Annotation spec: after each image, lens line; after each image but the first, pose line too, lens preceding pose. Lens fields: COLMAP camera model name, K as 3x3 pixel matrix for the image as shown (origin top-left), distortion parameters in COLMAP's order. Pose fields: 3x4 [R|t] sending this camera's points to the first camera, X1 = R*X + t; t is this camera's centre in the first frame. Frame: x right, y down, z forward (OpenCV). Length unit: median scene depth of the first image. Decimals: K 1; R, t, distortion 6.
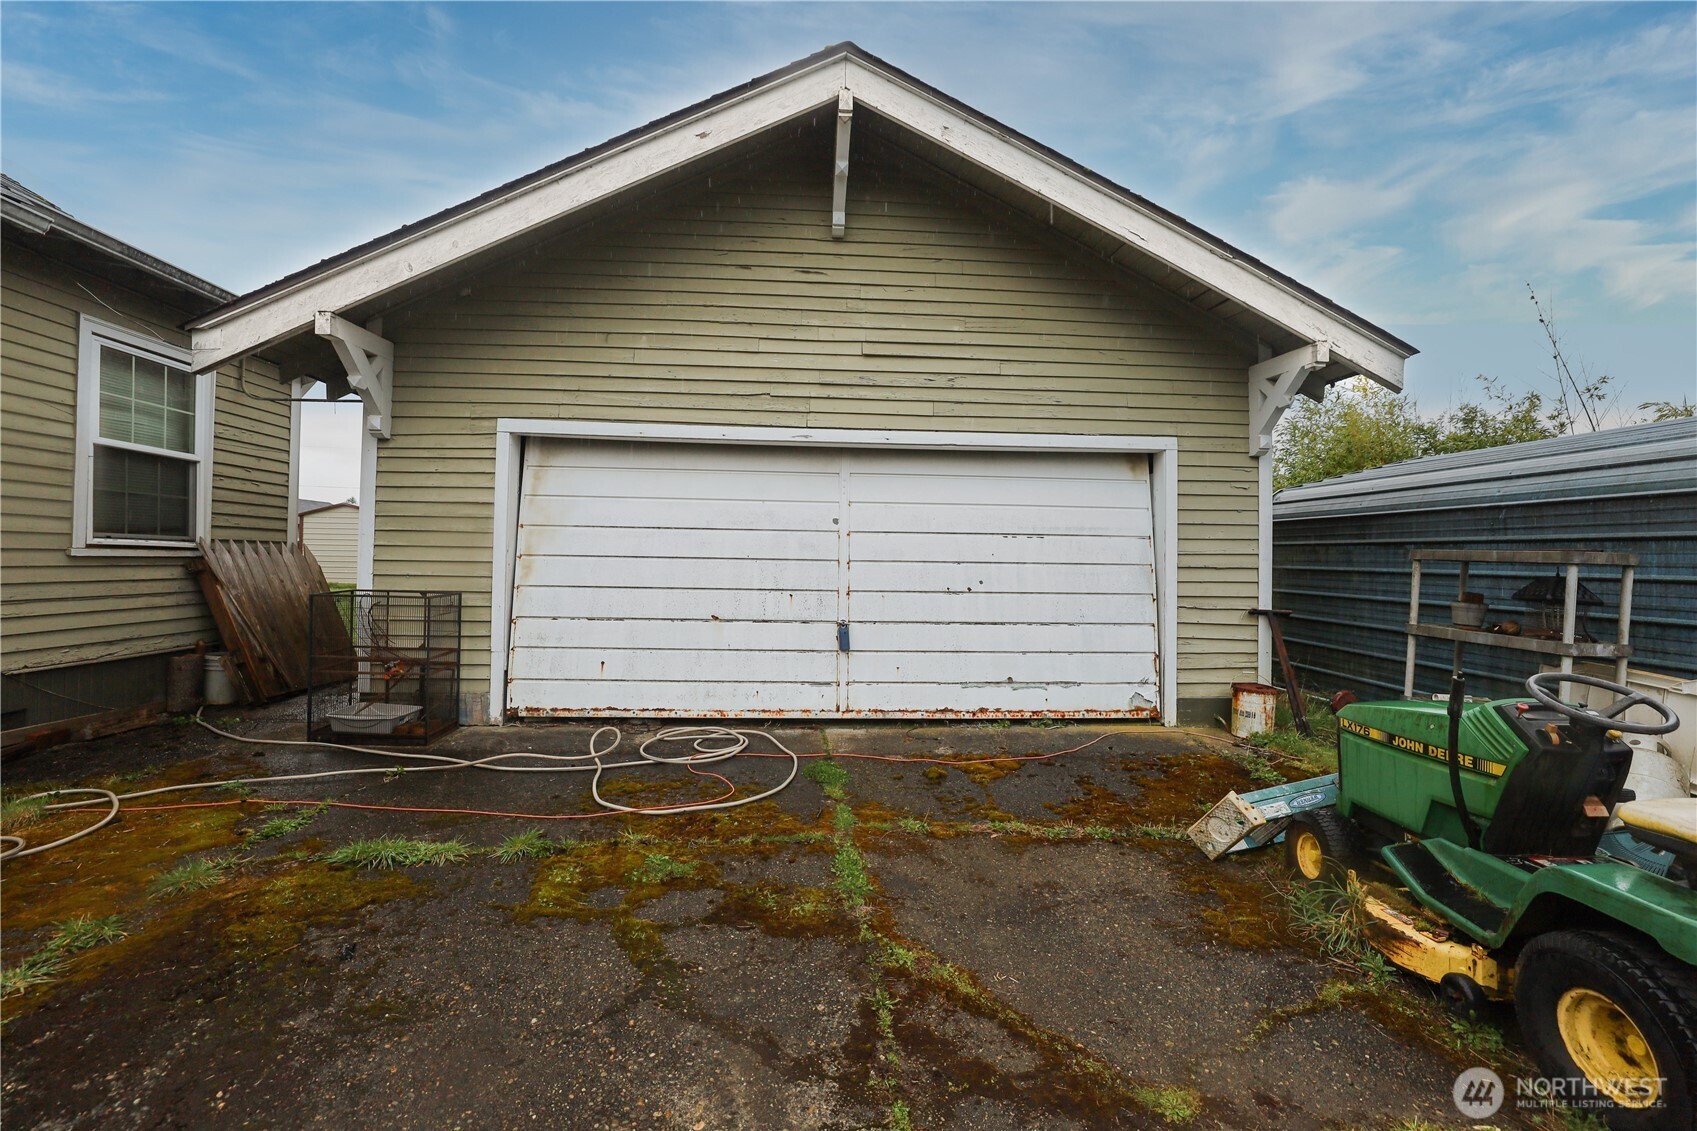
lens RADIAL K [[728.8, 0, 851.3], [0, 728.8, 550.4], [0, 0, 1]] dist [-0.045532, 0.016829]
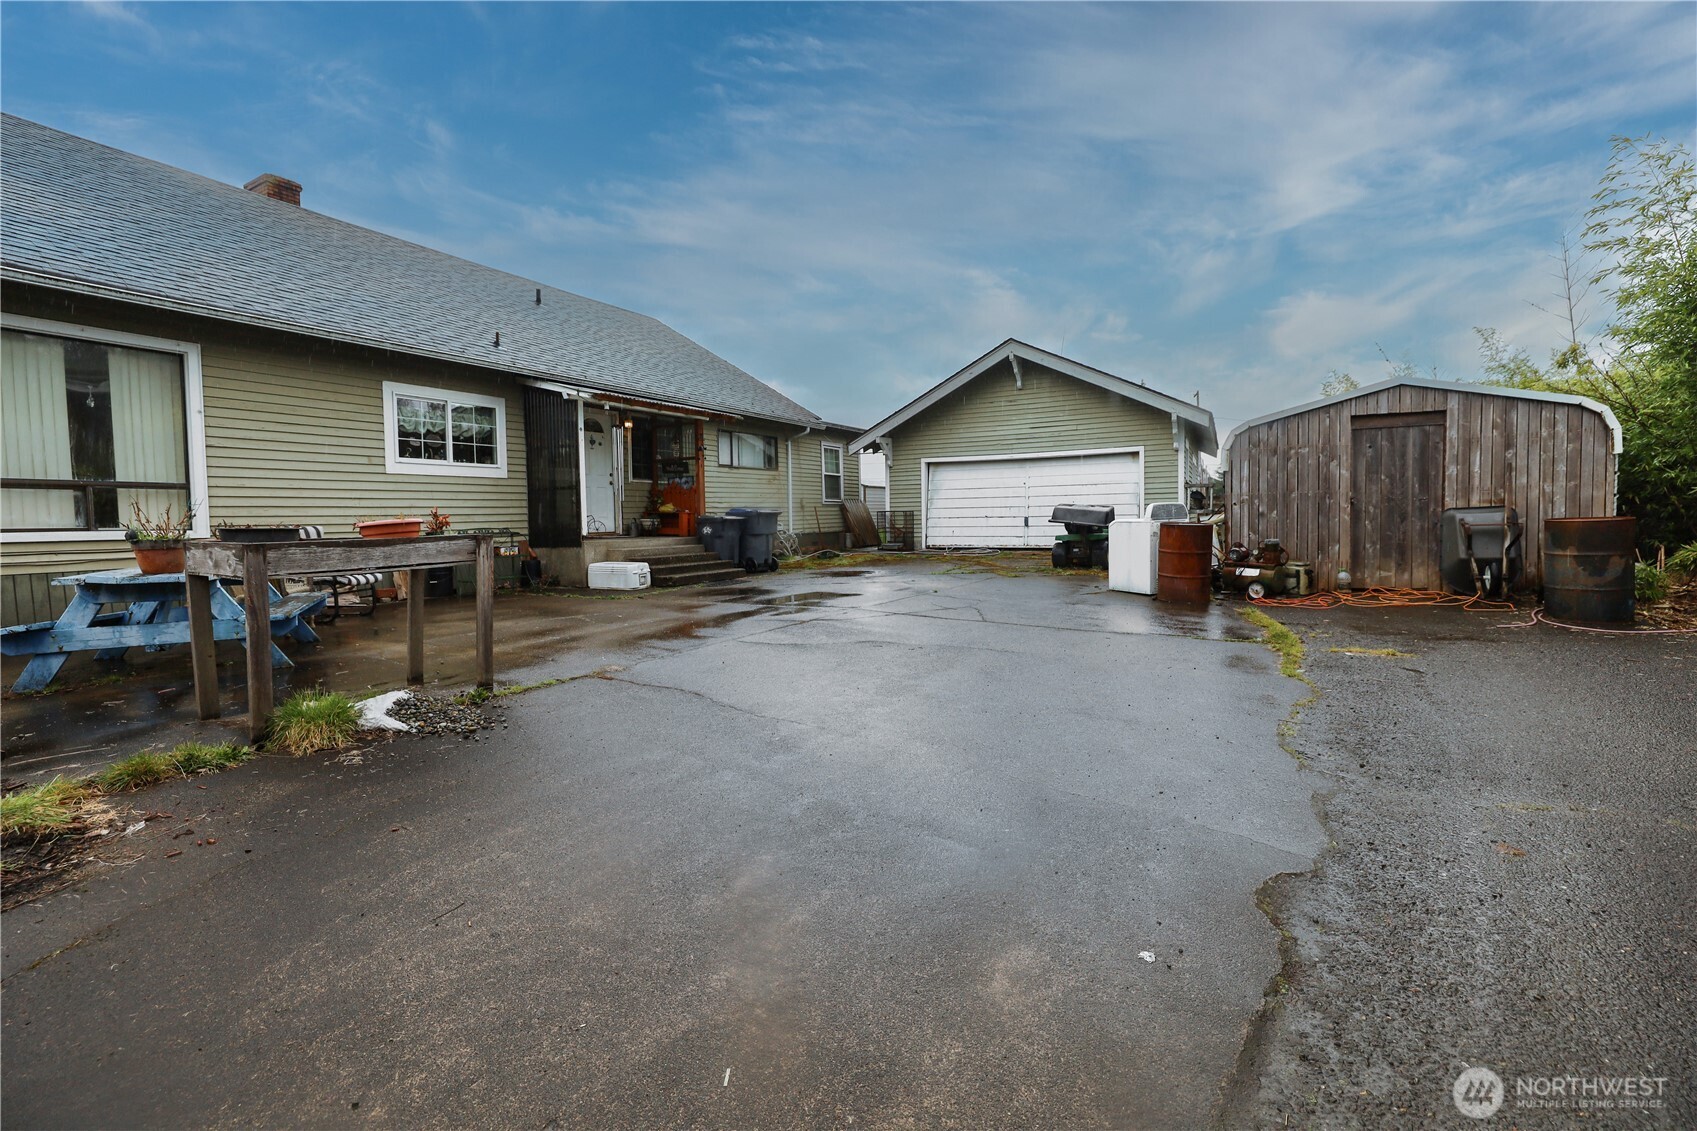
lens RADIAL K [[728.8, 0, 851.3], [0, 728.8, 550.4], [0, 0, 1]] dist [-0.045532, 0.016829]
pose [[0.839344, -0.005939, -0.543569, 1.053286], [0.040691, 0.997821, 0.051930, 0.052238], [0.542076, -0.065705, 0.837757, -2.000432]]
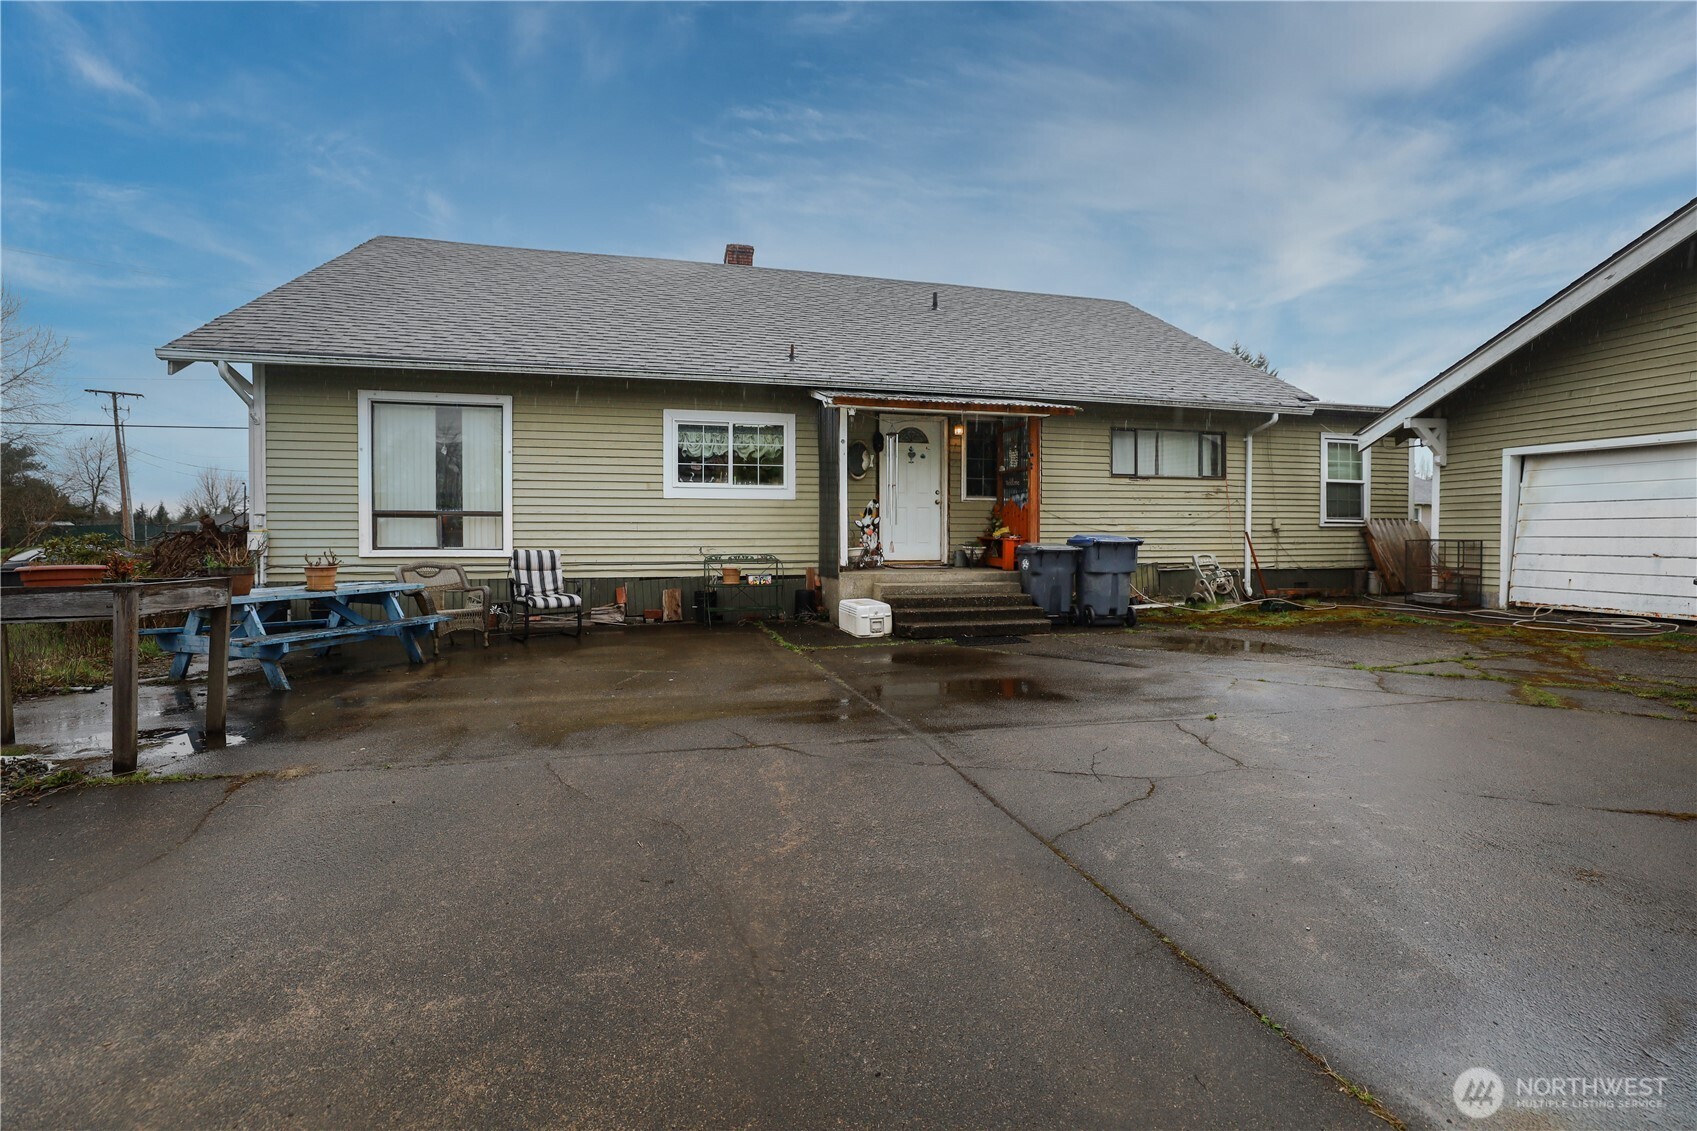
lens RADIAL K [[728.8, 0, 851.3], [0, 728.8, 550.4], [0, 0, 1]] dist [-0.045532, 0.016829]
pose [[0.176745, 0.004996, -0.984244, 1.038421], [0.019391, 0.999775, 0.008557, 0.034854], [0.984066, -0.020598, 0.176608, -1.017666]]
